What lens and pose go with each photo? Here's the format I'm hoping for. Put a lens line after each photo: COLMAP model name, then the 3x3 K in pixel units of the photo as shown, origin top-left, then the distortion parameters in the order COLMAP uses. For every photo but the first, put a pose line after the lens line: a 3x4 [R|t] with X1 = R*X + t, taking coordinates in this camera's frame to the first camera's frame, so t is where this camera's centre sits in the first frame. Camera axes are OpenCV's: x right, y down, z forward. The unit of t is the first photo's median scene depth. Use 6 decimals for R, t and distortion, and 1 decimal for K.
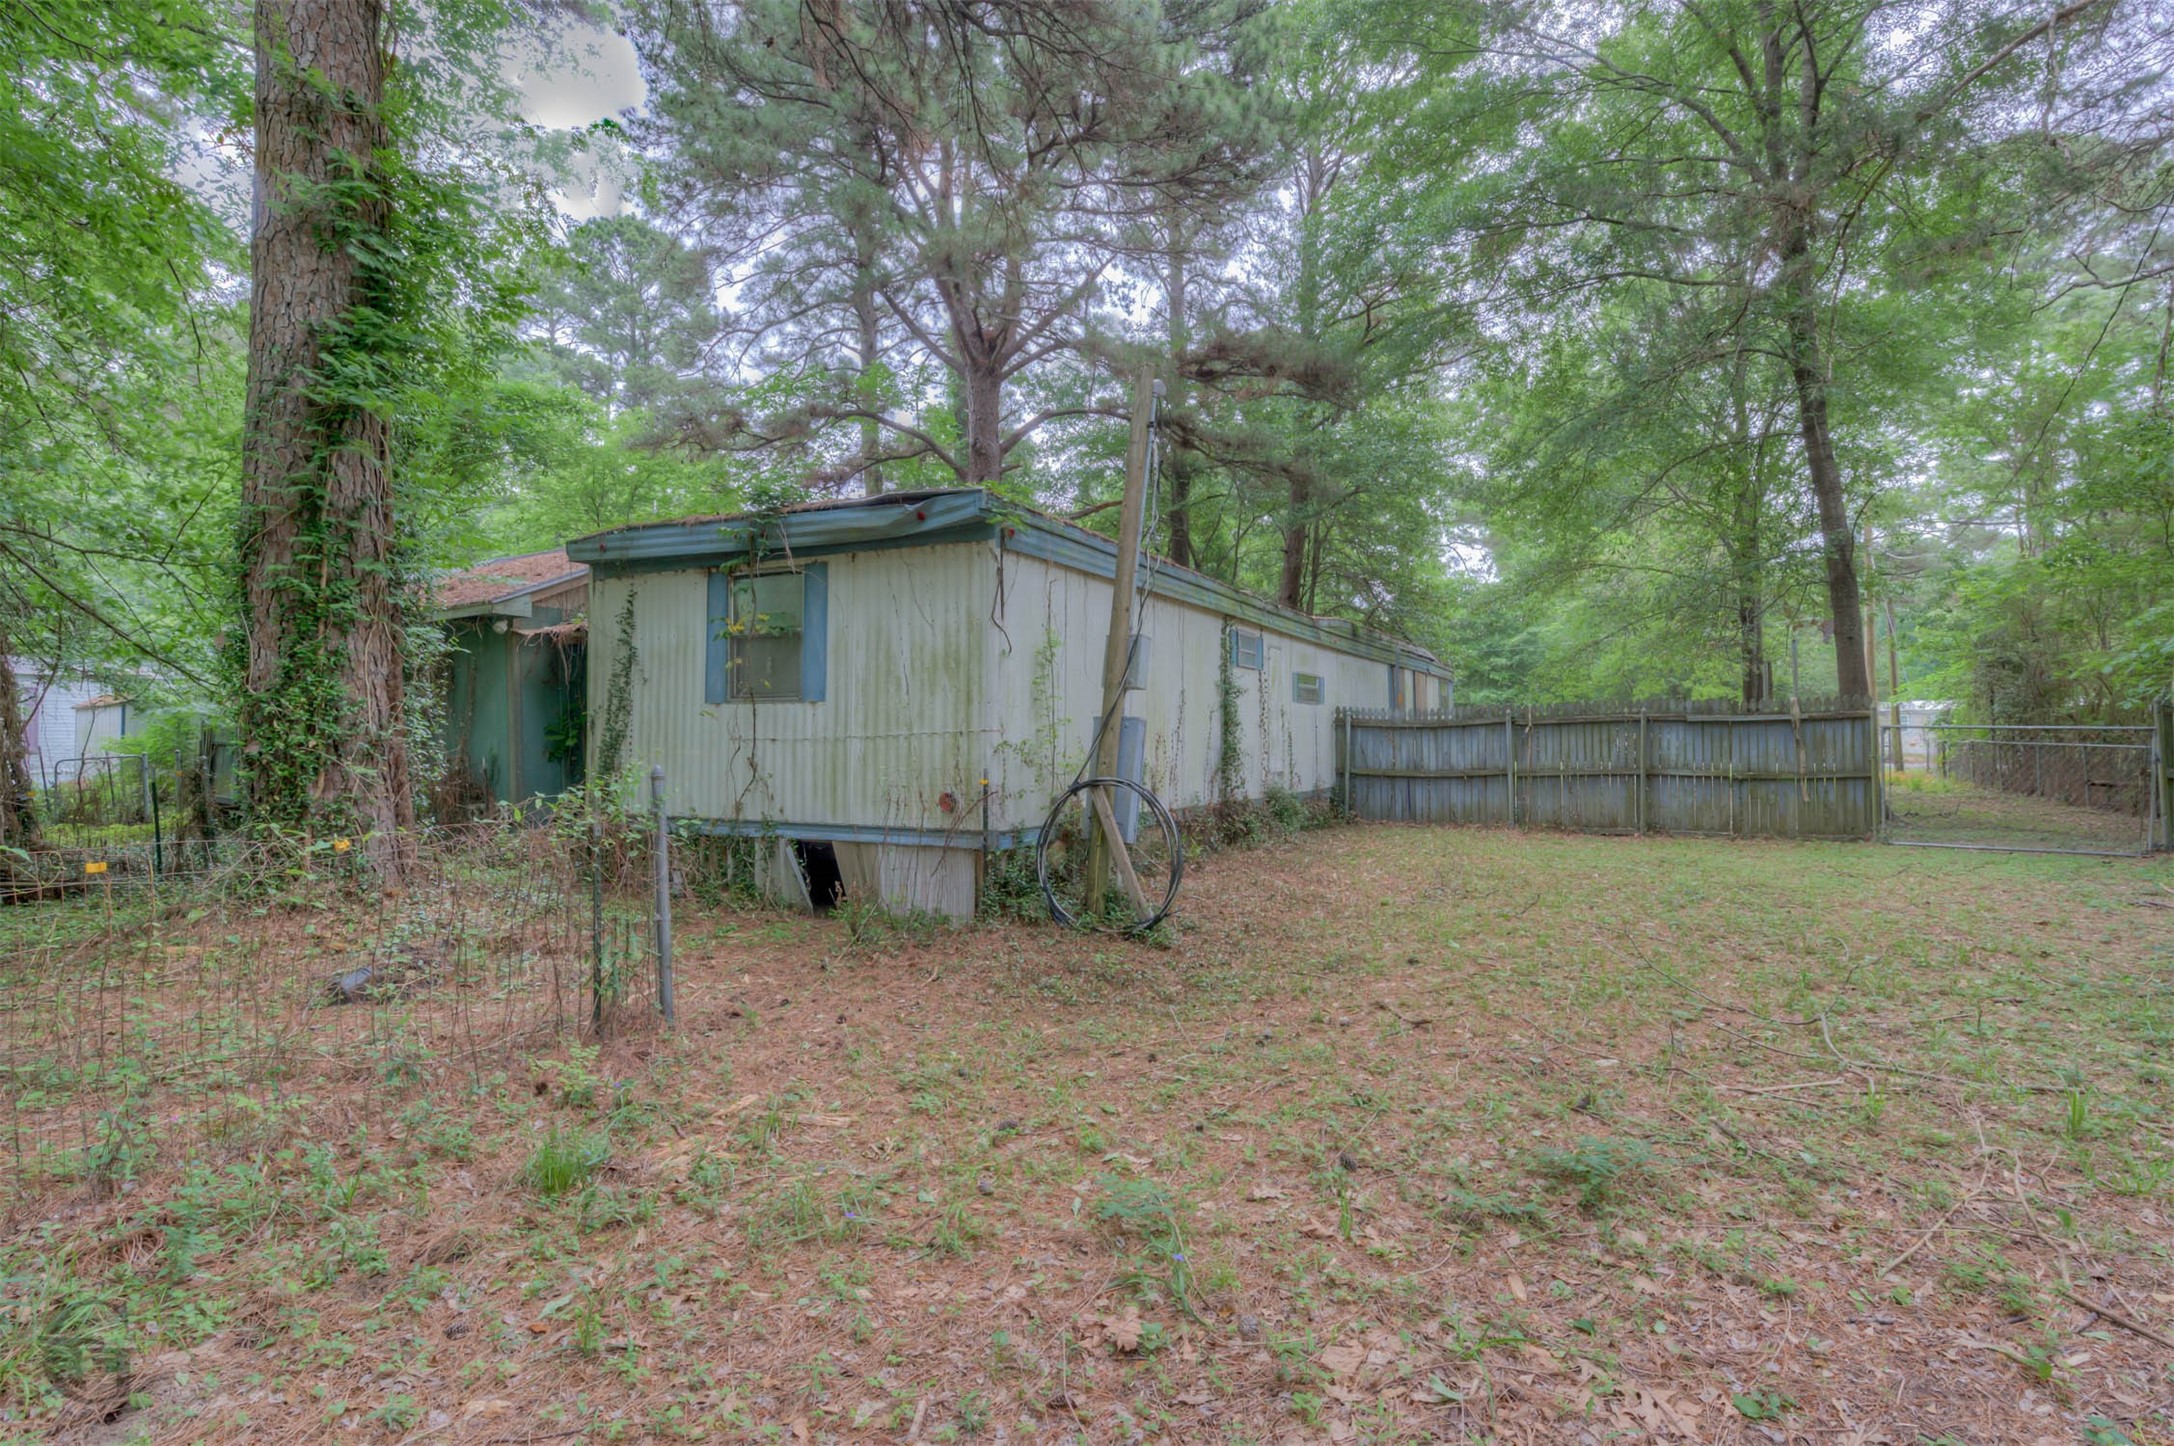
lens RADIAL K [[1120.1, 0, 1087.0], [0, 1120.1, 723.0], [0, 0, 1]] dist [0.018549, -0.000069]
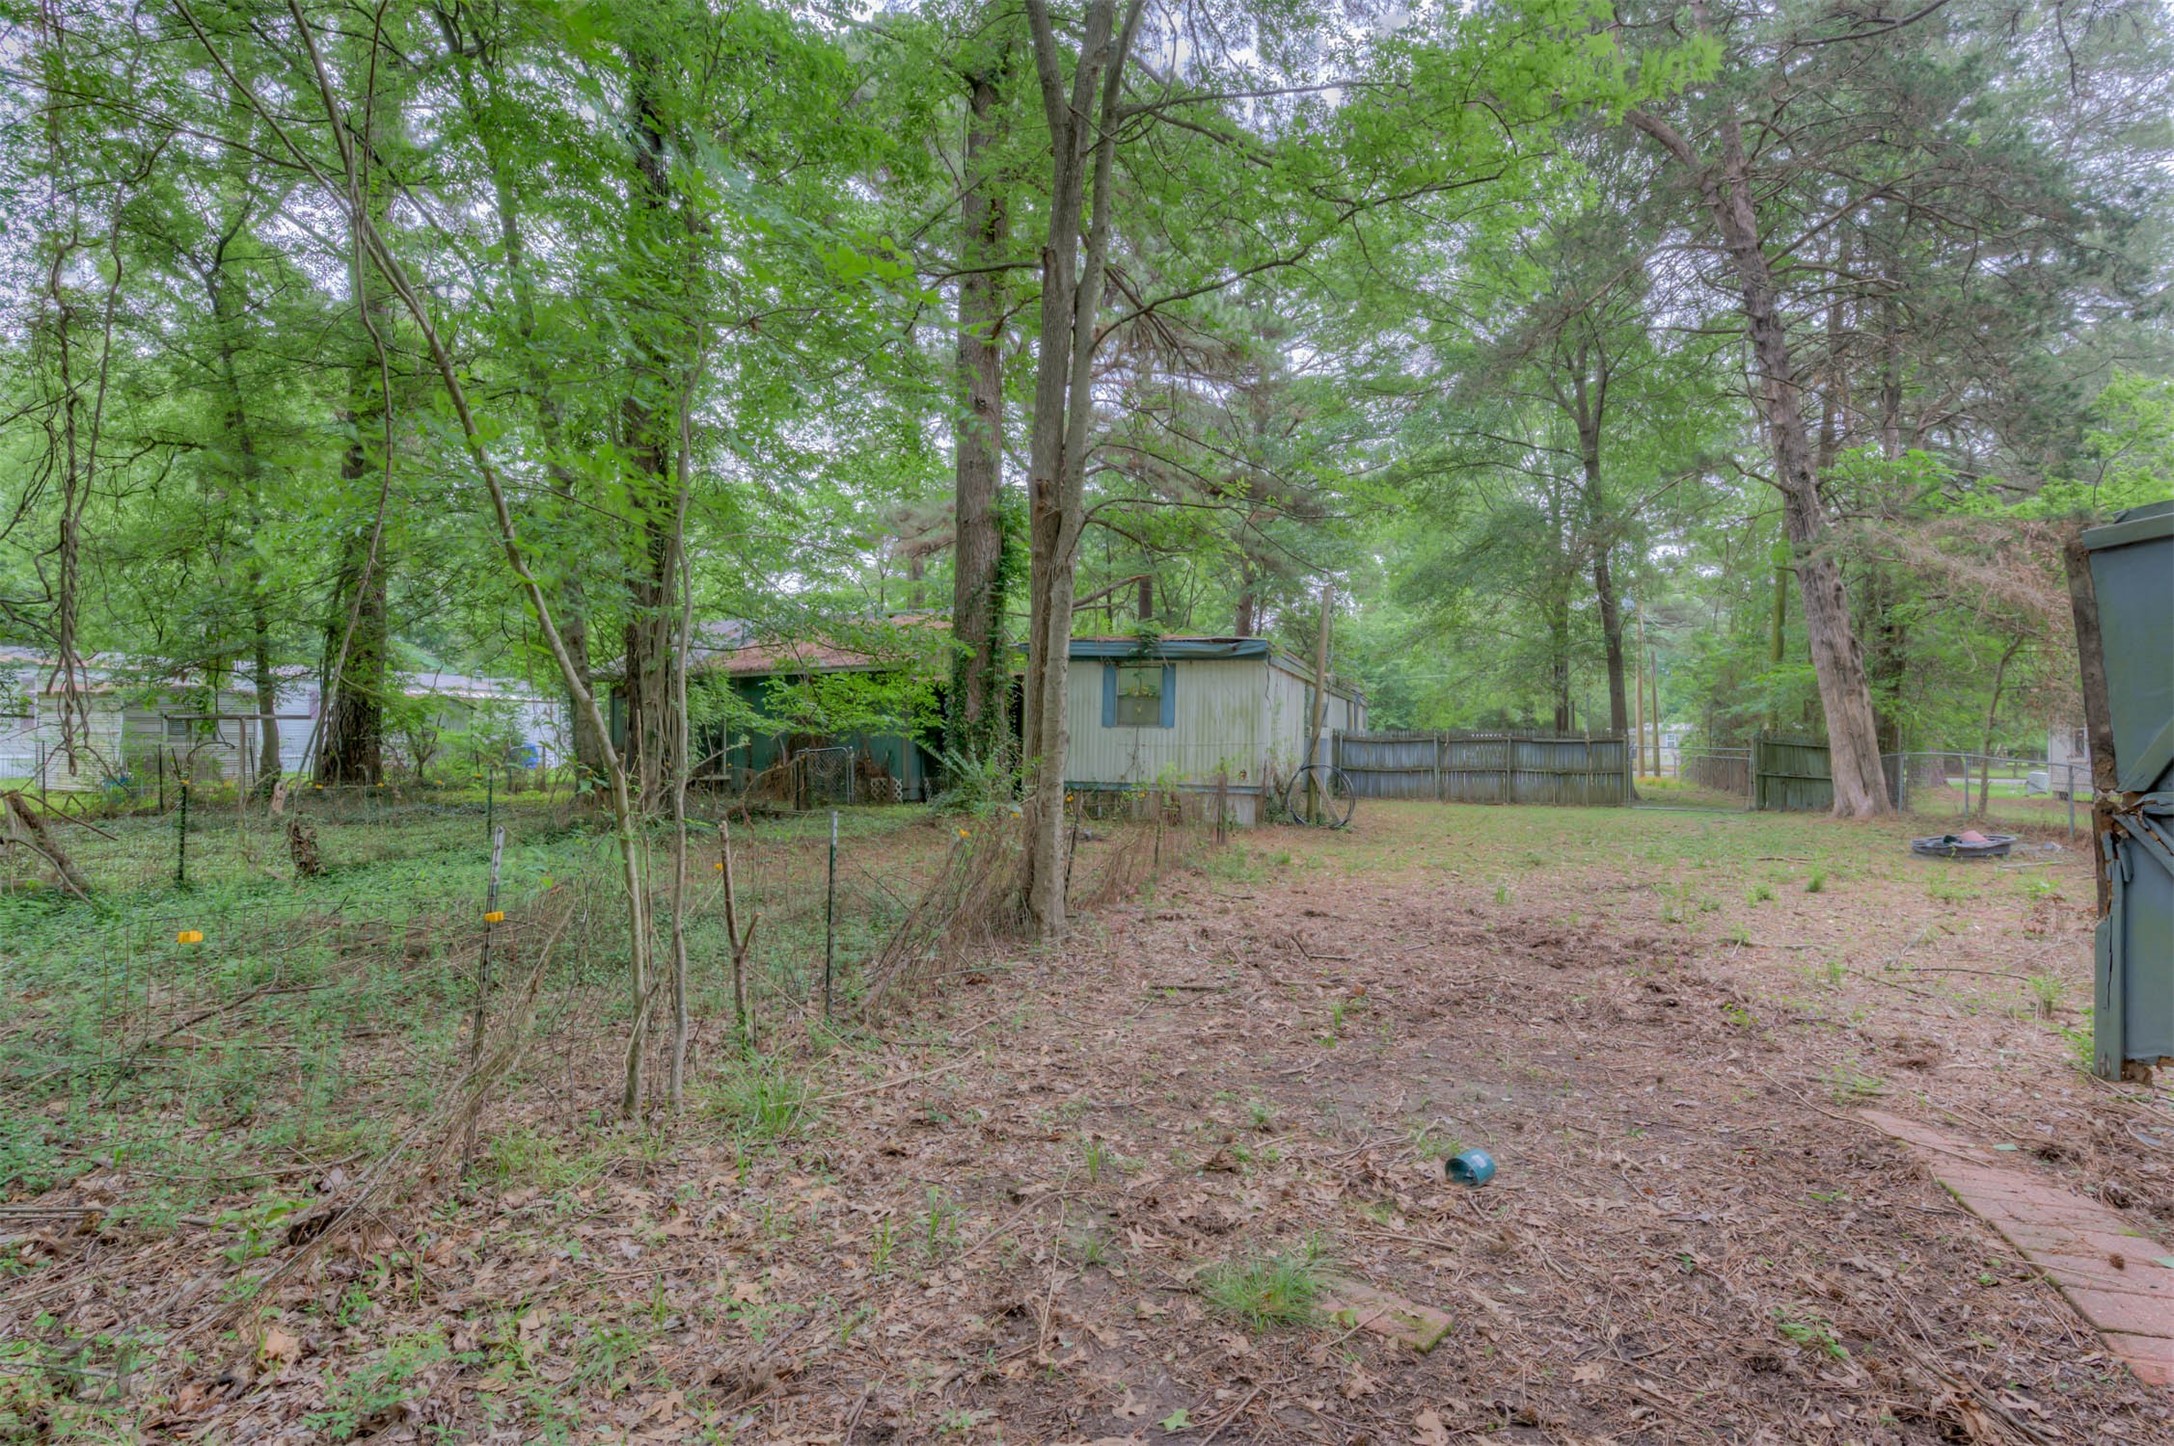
lens RADIAL K [[1120.1, 0, 1087.0], [0, 1120.1, 723.0], [0, 0, 1]] dist [0.018549, -0.000069]
pose [[0.989463, 0.019123, 0.143517, -0.427059], [-0.018550, 0.999814, -0.005331, -0.008546], [-0.143592, 0.002613, 0.989633, -0.673421]]
